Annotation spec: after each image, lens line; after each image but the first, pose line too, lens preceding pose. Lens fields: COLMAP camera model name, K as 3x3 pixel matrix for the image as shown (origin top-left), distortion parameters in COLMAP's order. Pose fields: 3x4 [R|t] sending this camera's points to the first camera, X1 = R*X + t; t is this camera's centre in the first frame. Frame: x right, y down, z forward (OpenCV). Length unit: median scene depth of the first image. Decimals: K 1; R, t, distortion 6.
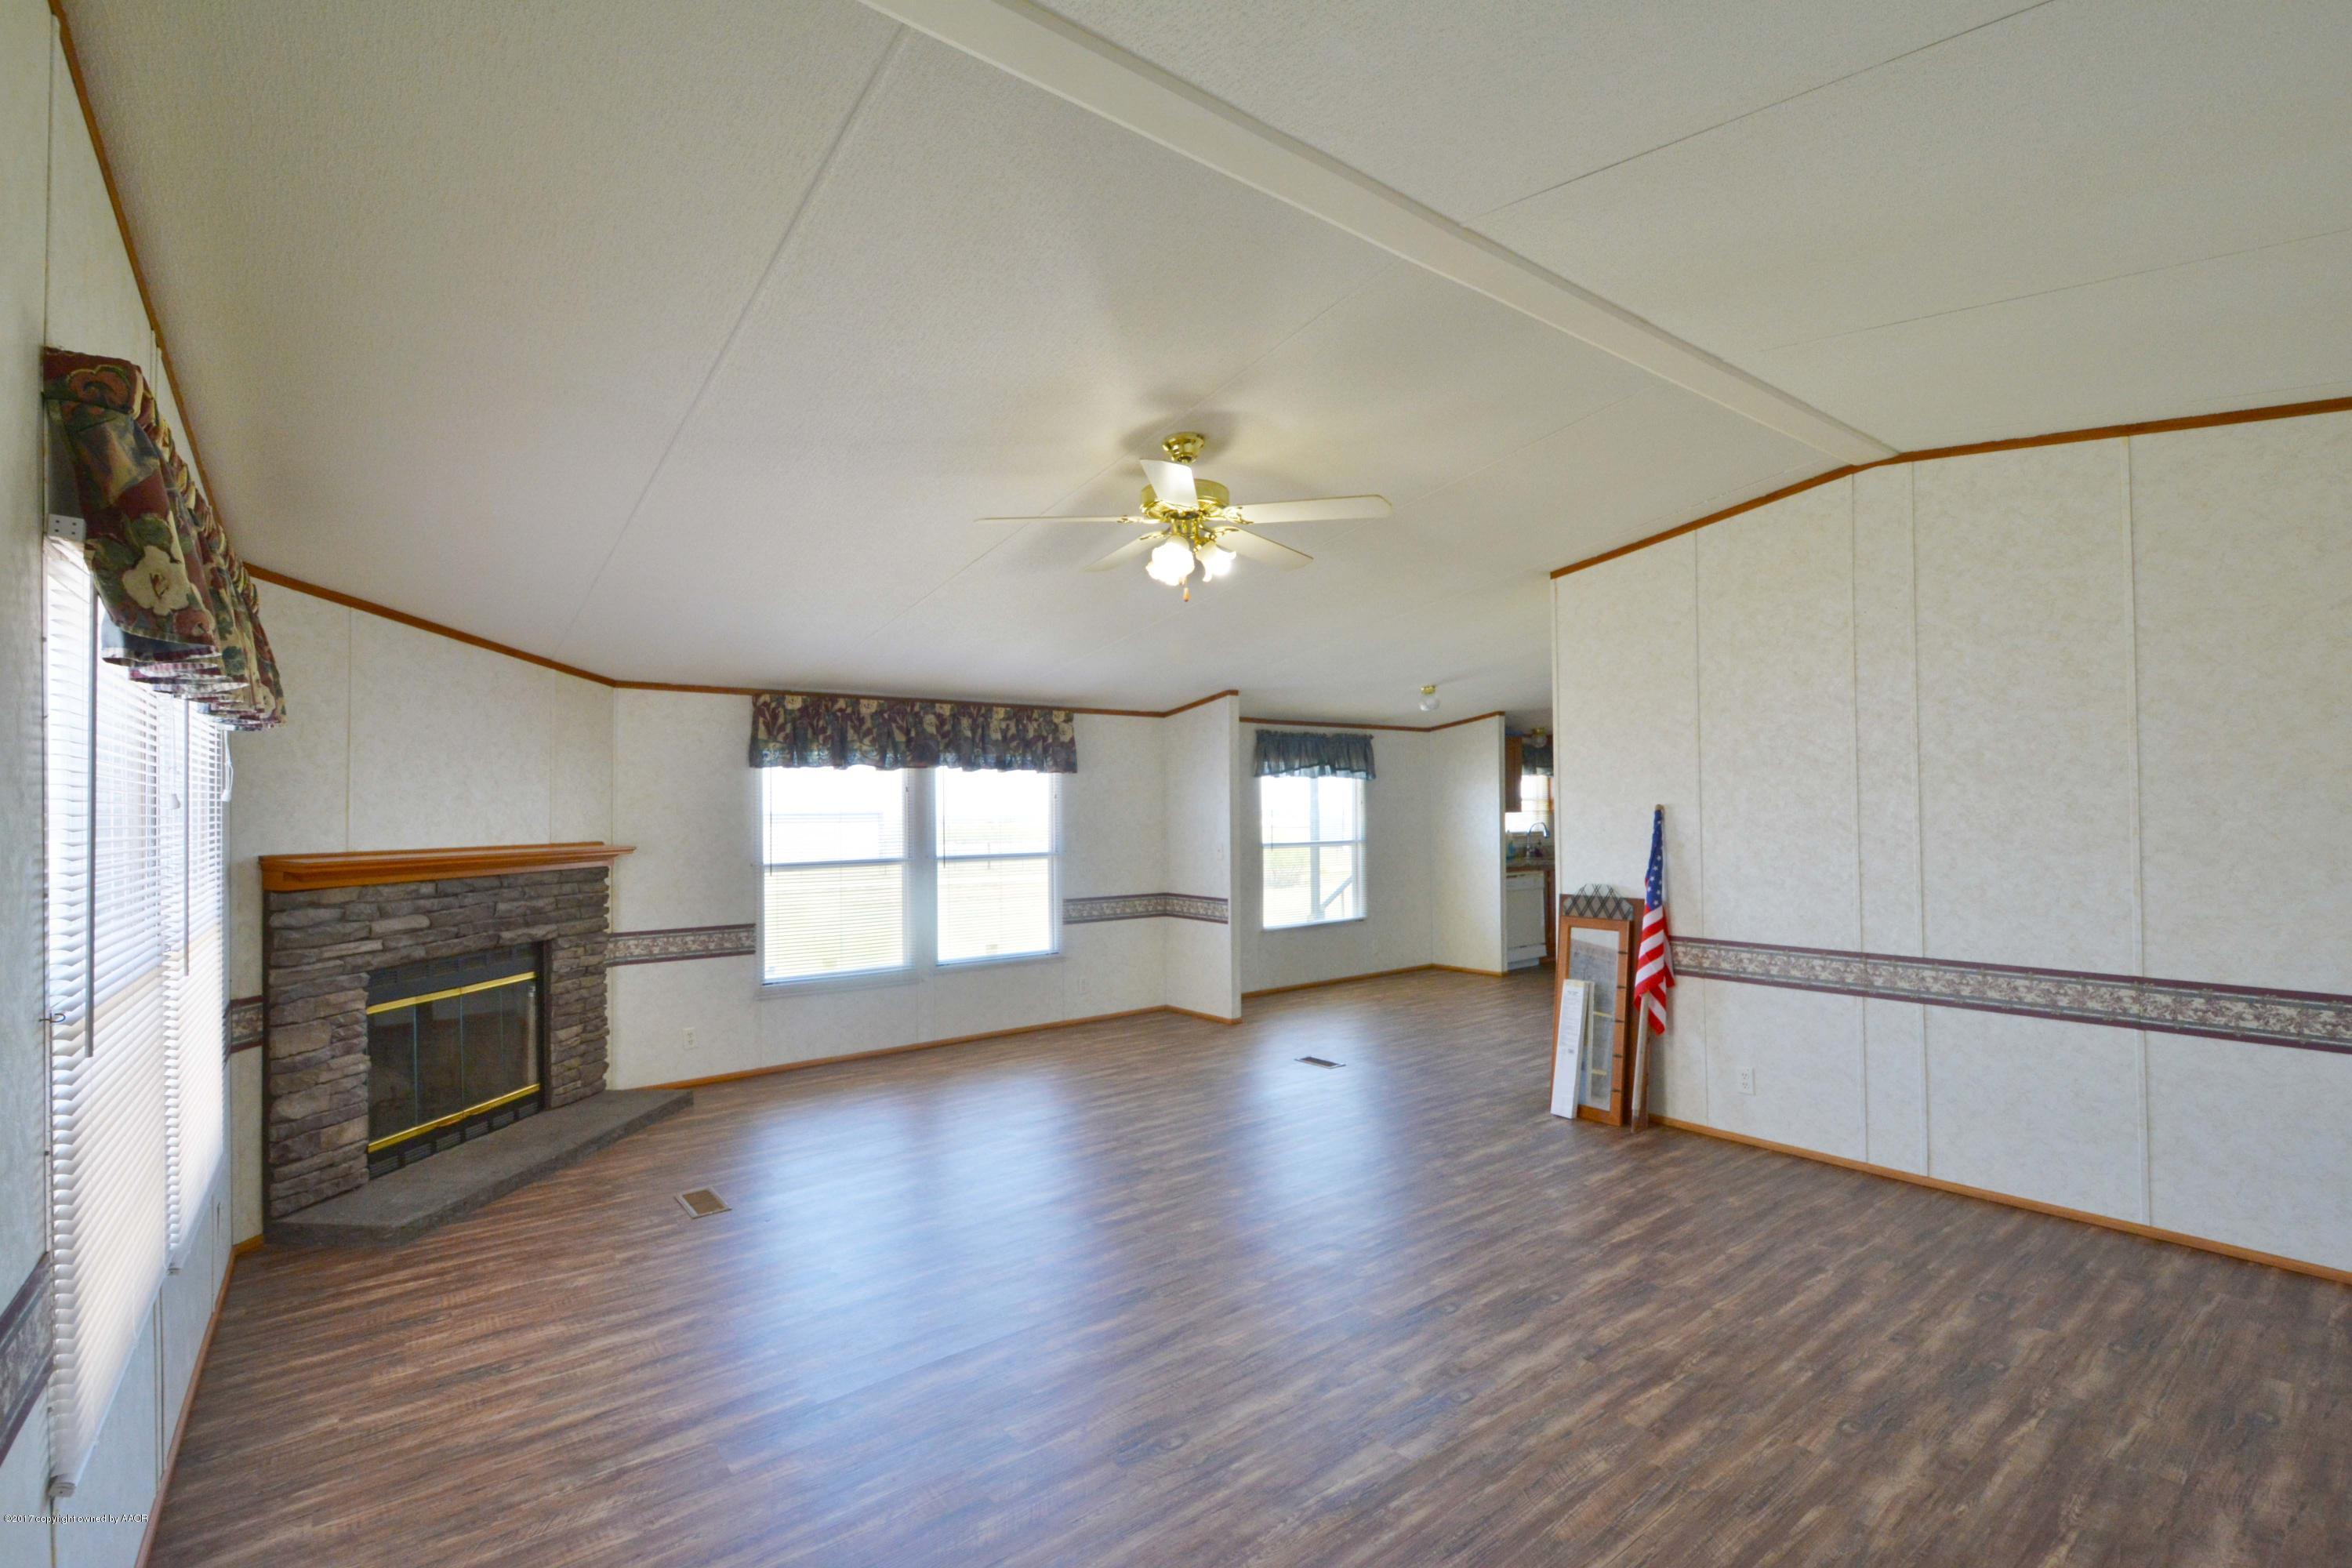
lens RADIAL K [[1054.3, 0, 1180.9], [0, 1054.3, 789.2], [0, 0, 1]] dist [-0.003006, -0.001588]
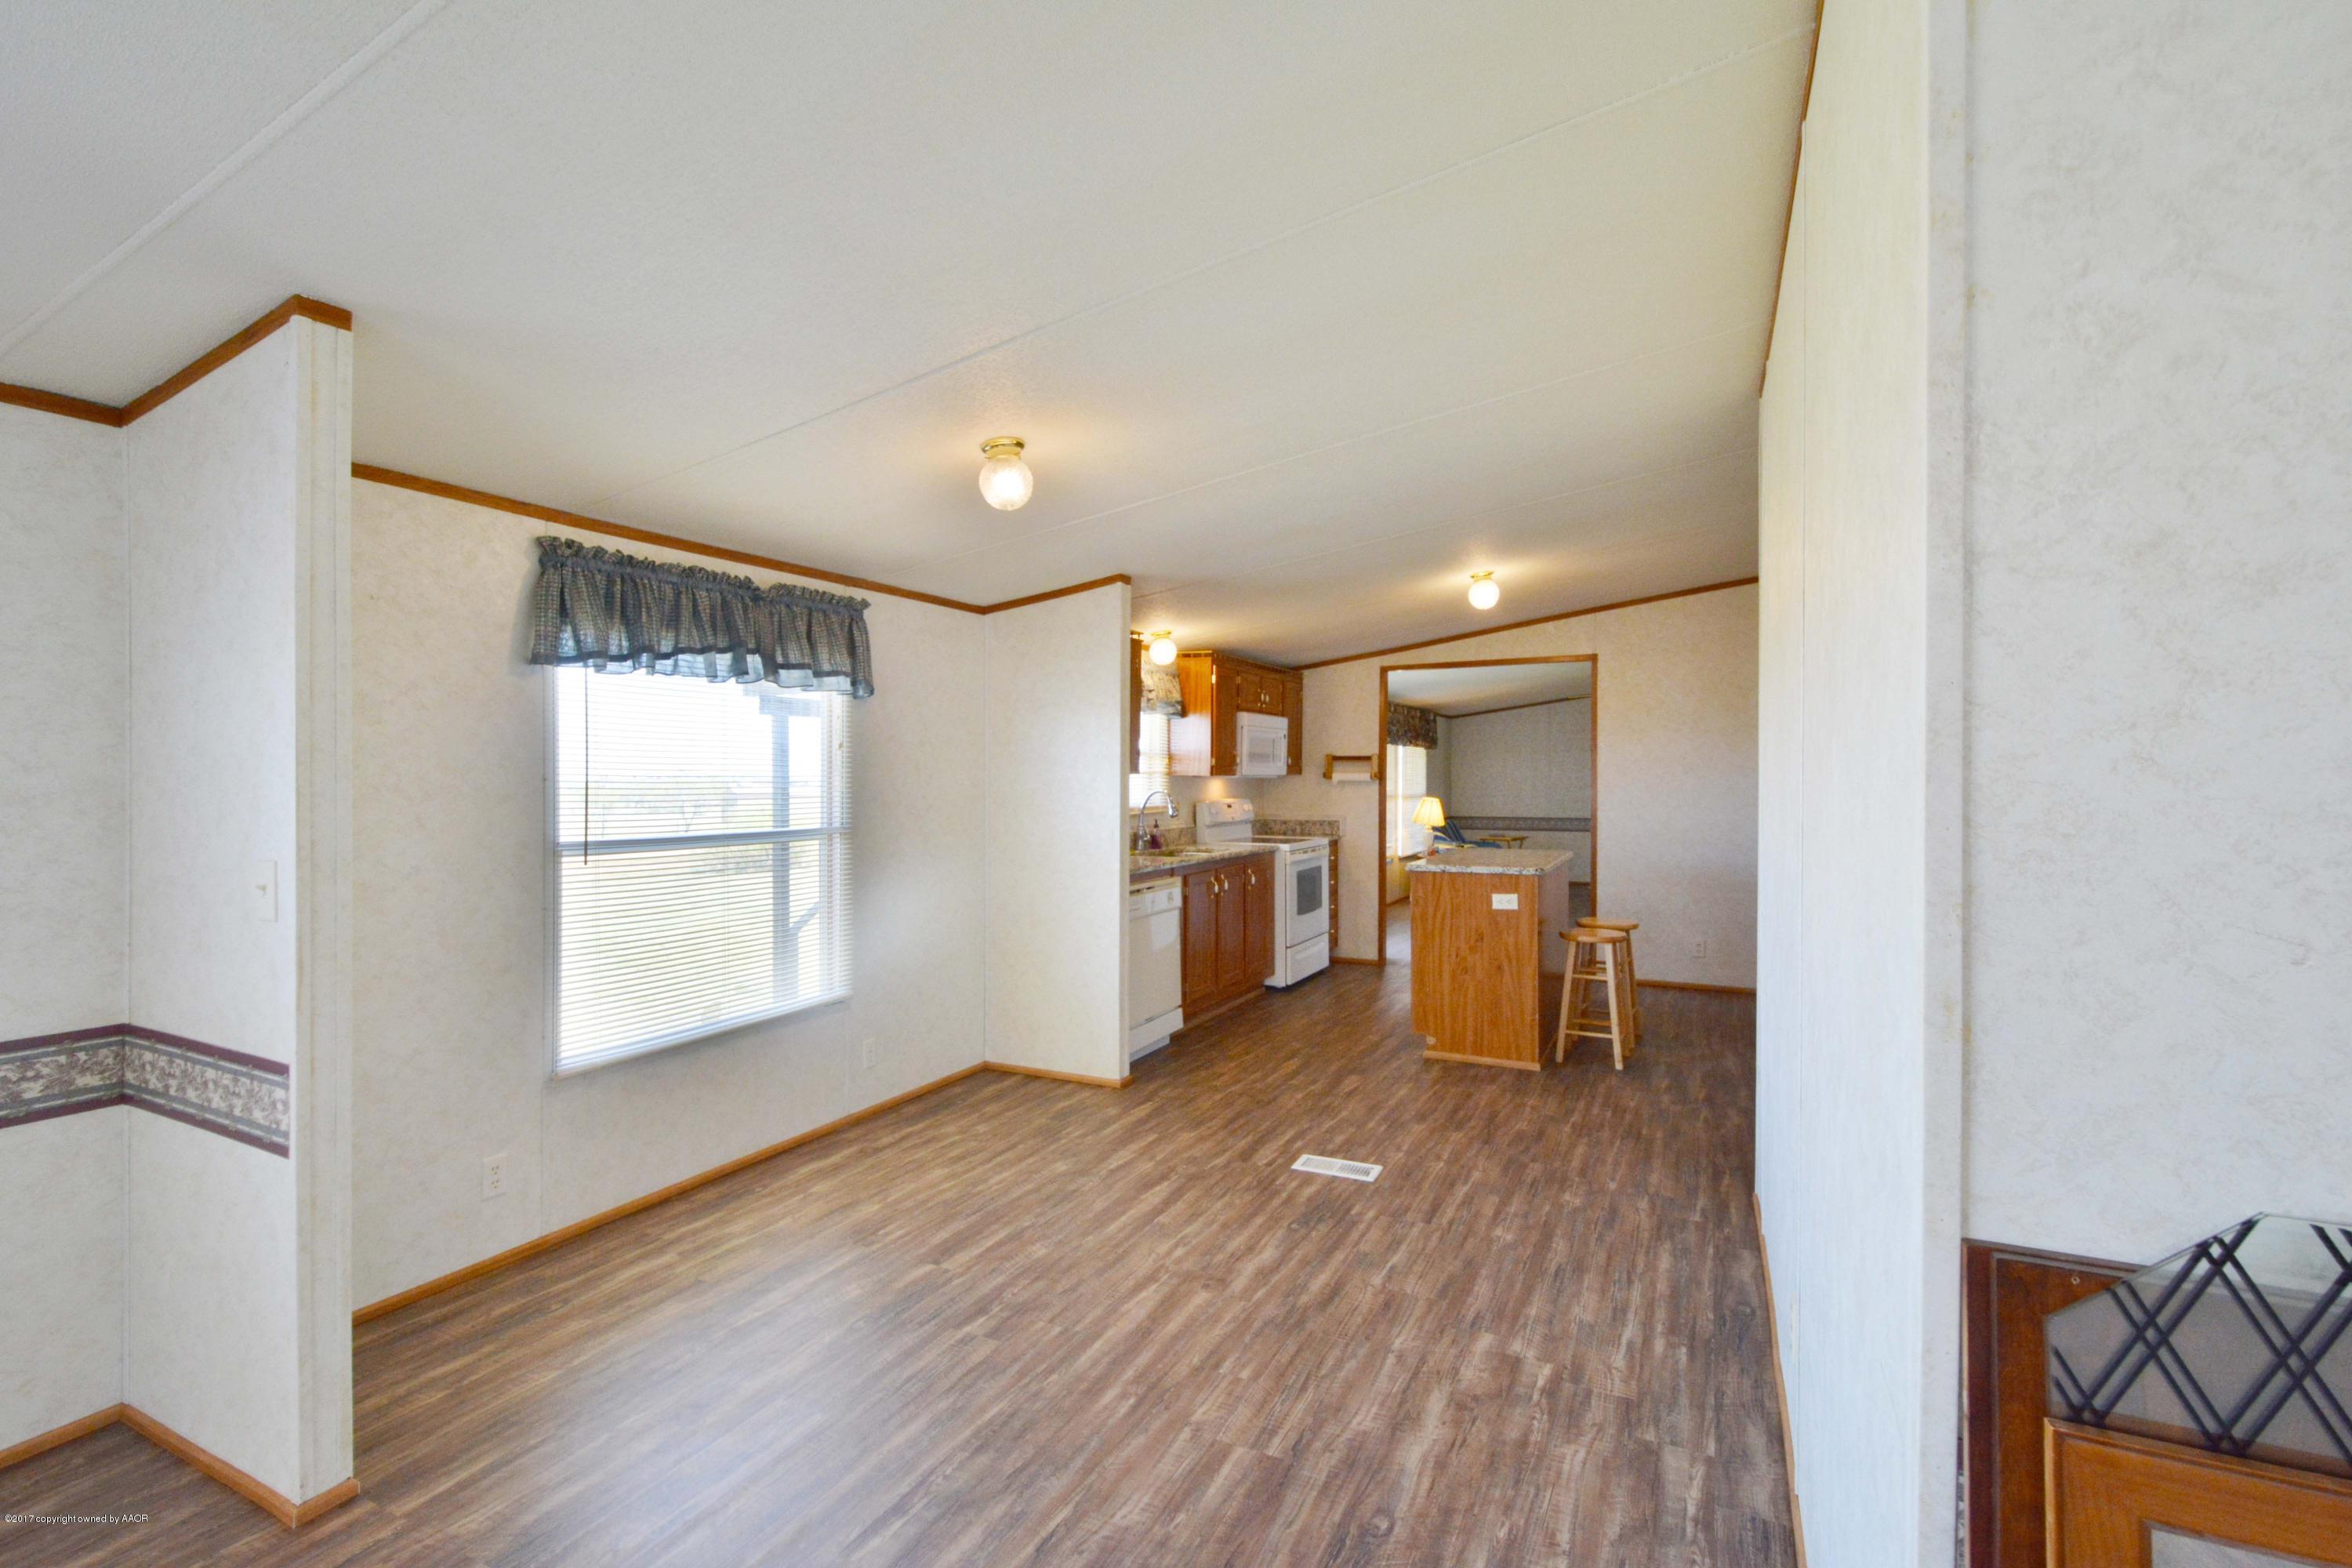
lens RADIAL K [[1054.3, 0, 1168.3], [0, 1054.3, 786.4], [0, 0, 1]] dist [-0.003006, -0.001588]
pose [[0.908615, 0.003707, 0.417619, 0.164947], [-0.013313, 0.999710, 0.020090, 0.028489], [-0.417423, -0.023814, 0.908400, 0.793700]]
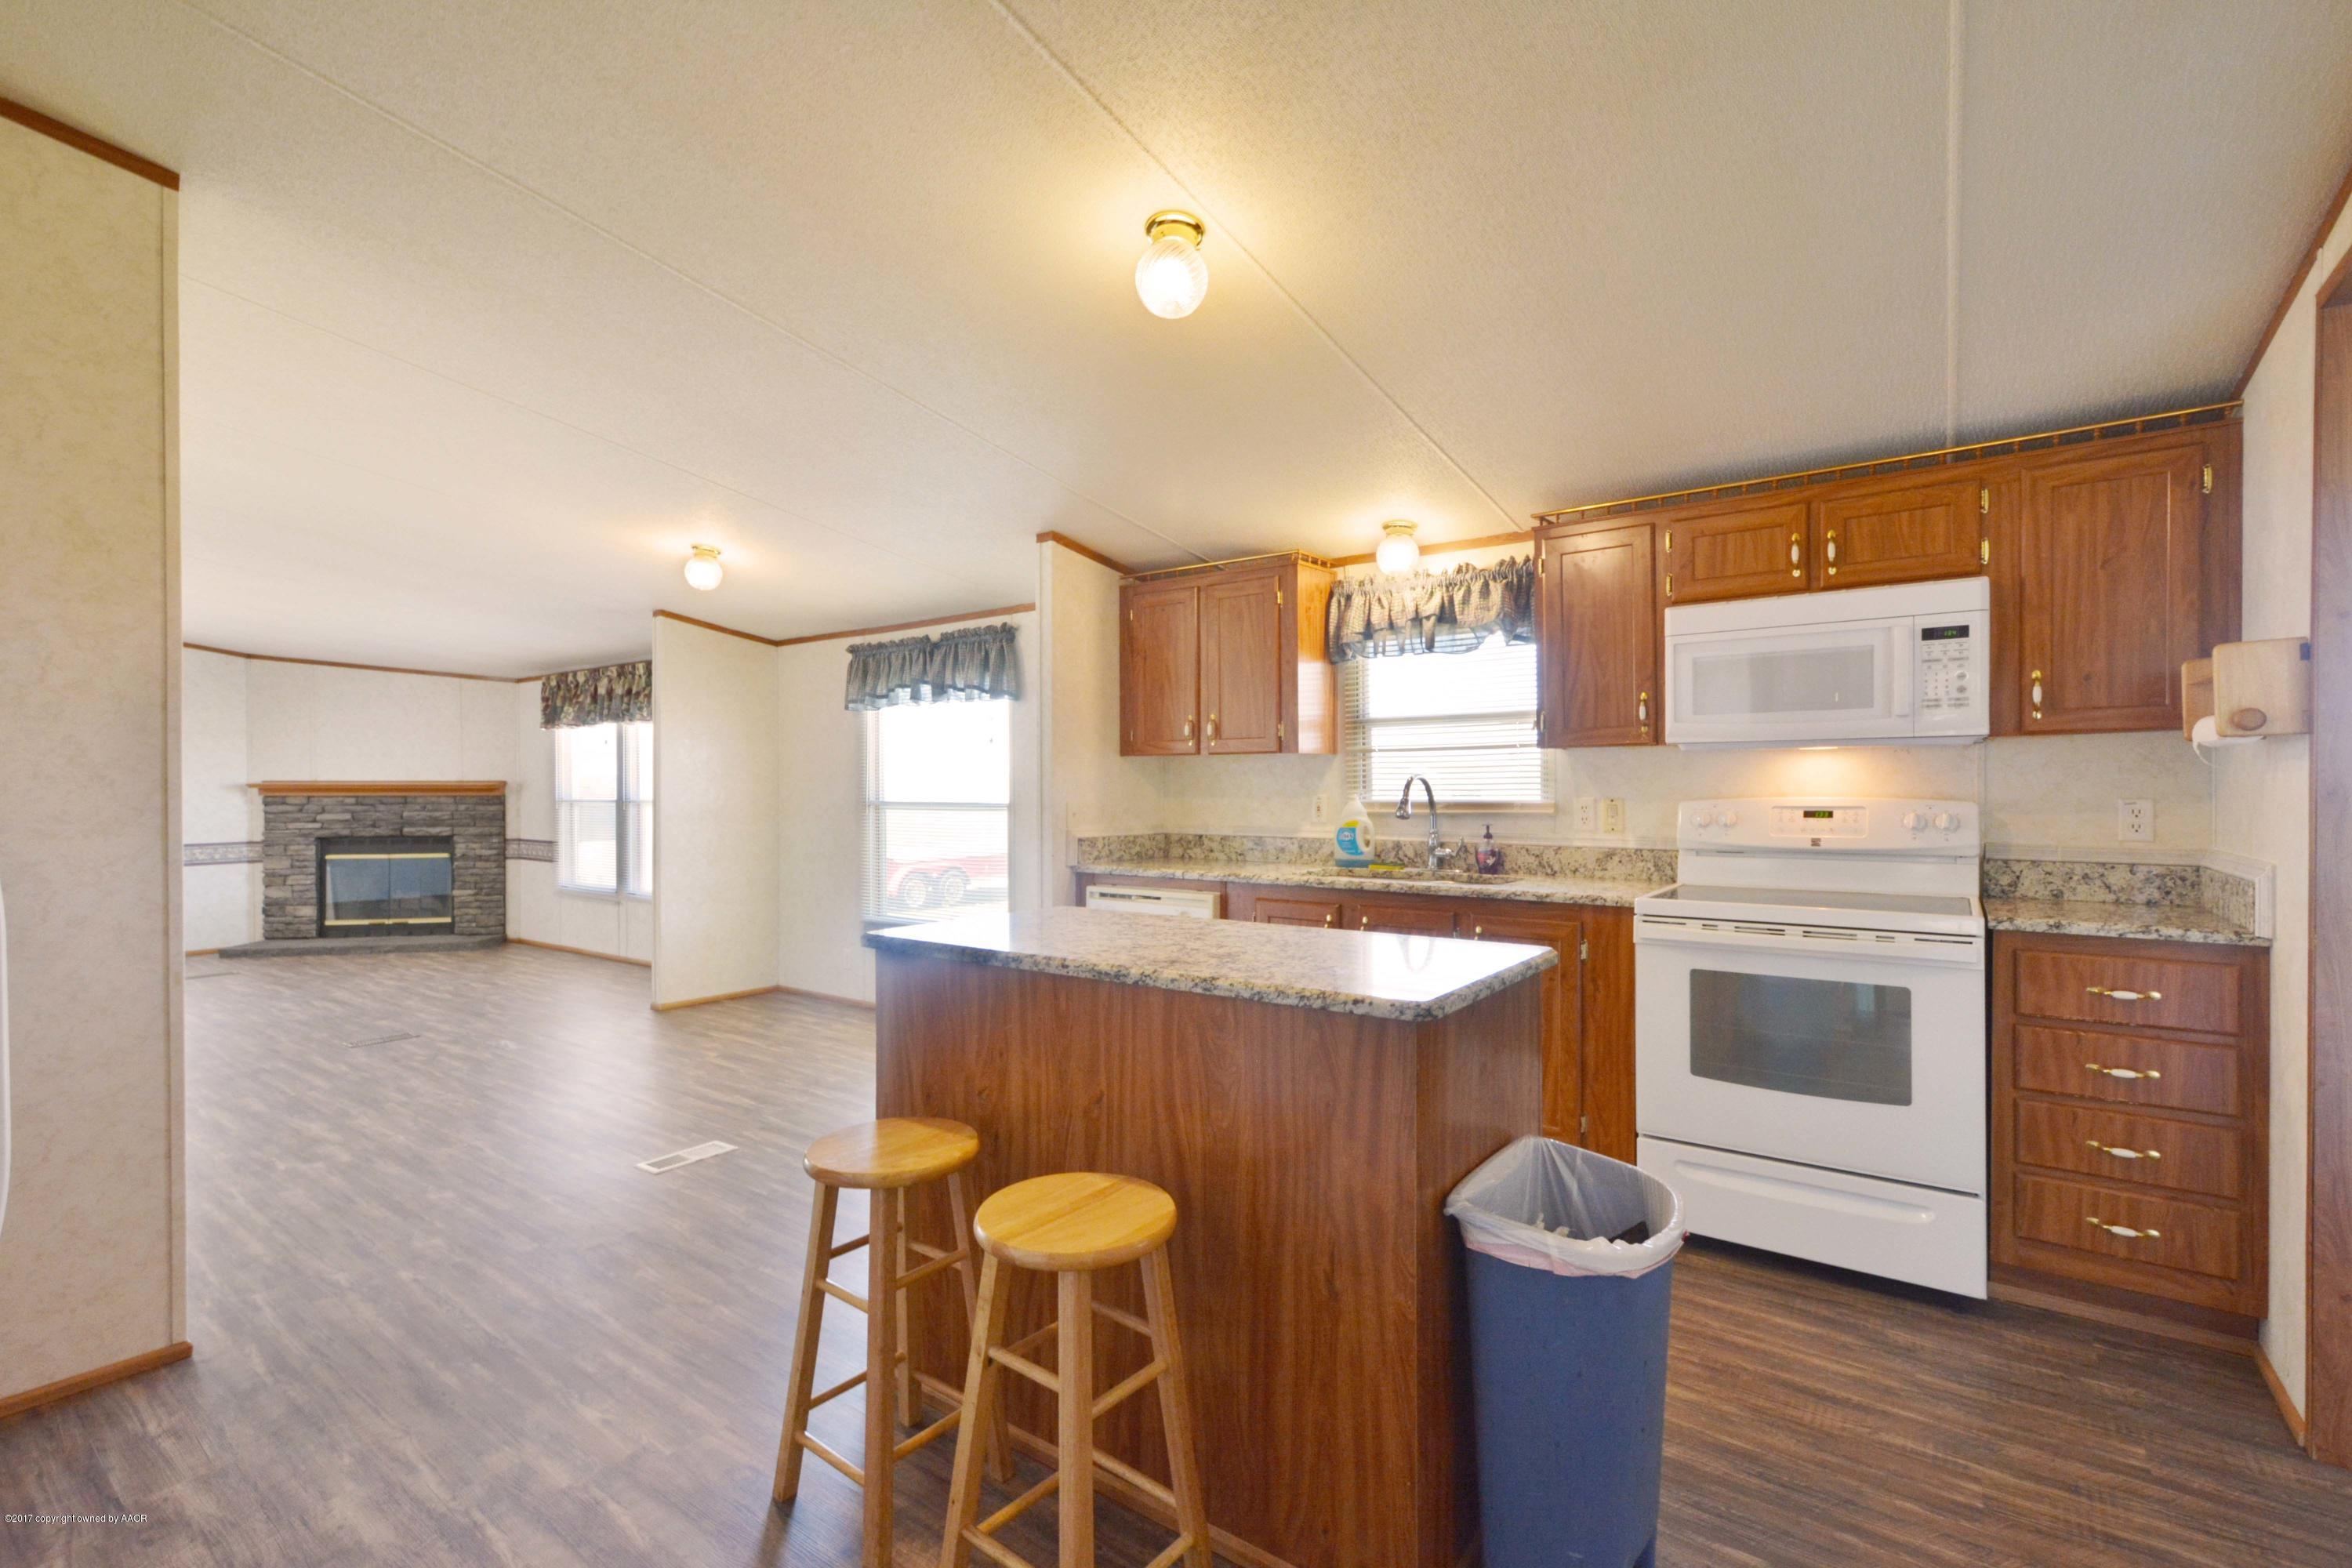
lens RADIAL K [[1001.6, 0, 1159.0], [0, 1001.6, 794.1], [0, 0, 1]] dist [0.004227, 0.000827]
pose [[0.280910, 0.018922, -0.959548, 1.096086], [0.018179, 0.999521, 0.025032, 0.044977], [0.959562, -0.024475, 0.280431, 1.385303]]
